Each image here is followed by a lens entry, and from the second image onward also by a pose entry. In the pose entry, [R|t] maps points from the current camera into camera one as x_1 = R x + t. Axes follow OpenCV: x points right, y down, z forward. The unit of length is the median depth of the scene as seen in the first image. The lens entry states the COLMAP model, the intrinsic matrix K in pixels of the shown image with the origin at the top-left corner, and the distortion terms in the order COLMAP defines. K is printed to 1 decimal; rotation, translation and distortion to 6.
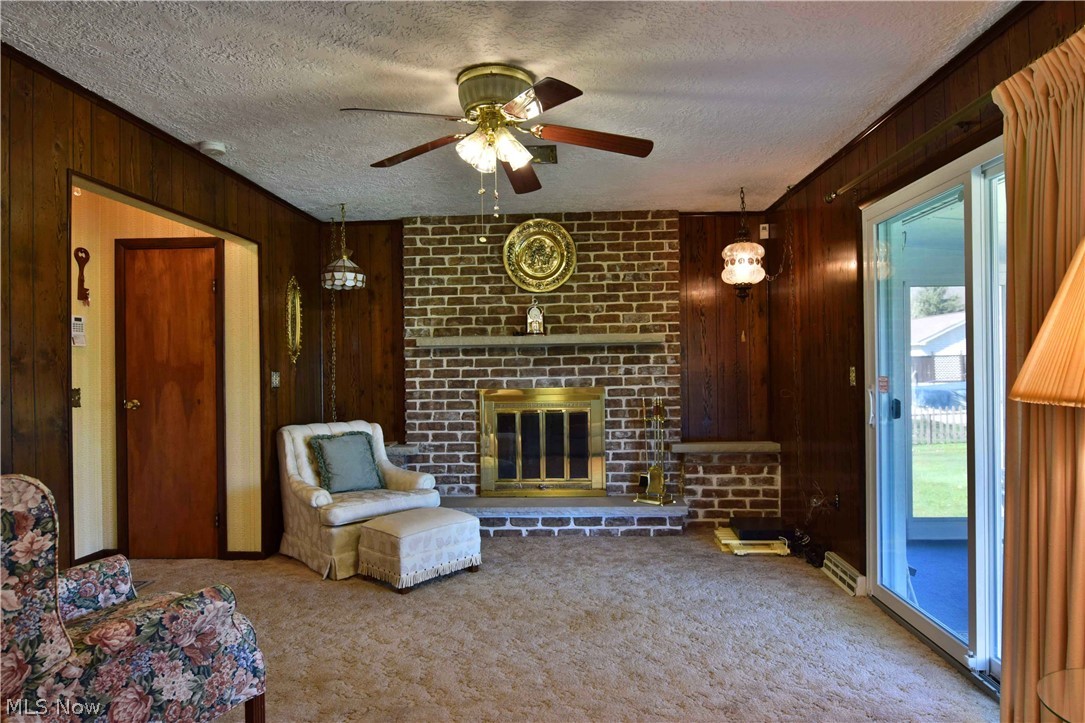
lens RADIAL K [[673.4, 0, 545.4], [0, 673.4, 361.7], [0, 0, 1]] dist [-0.005348, -0.000843]
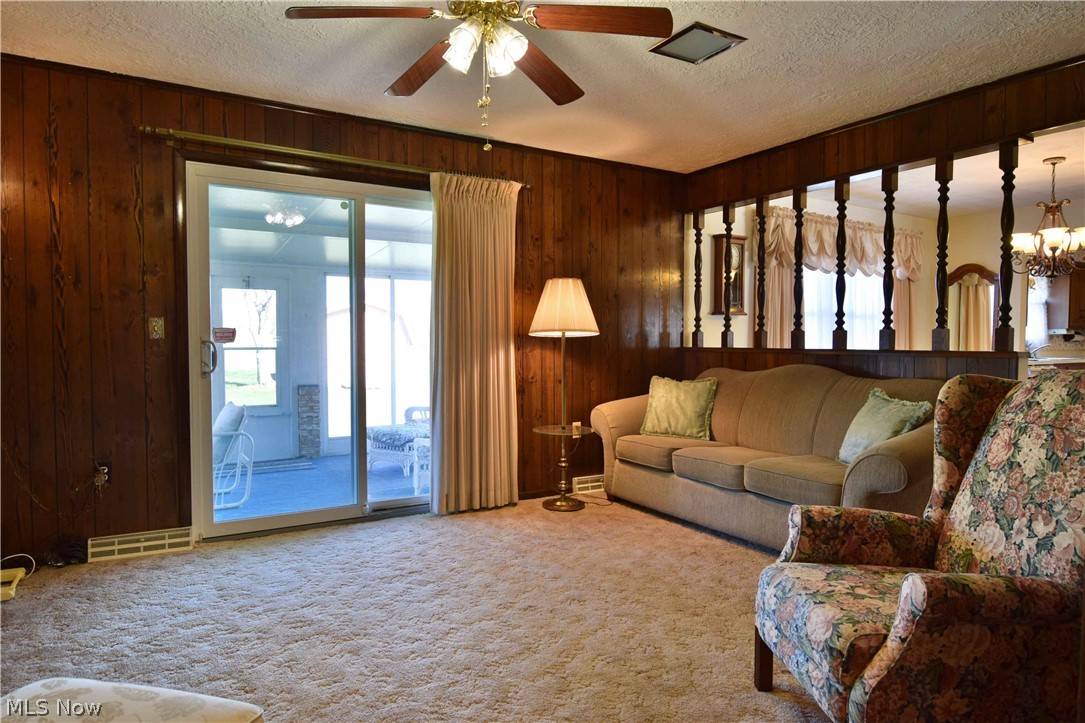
lens RADIAL K [[673.4, 0, 544.5], [0, 673.4, 361.3], [0, 0, 1]] dist [-0.005348, -0.000843]
pose [[-0.552870, -0.013430, 0.833159, -0.697875], [0.009554, 0.999702, 0.022455, 0.060691], [-0.833213, 0.020375, -0.552577, 1.193544]]
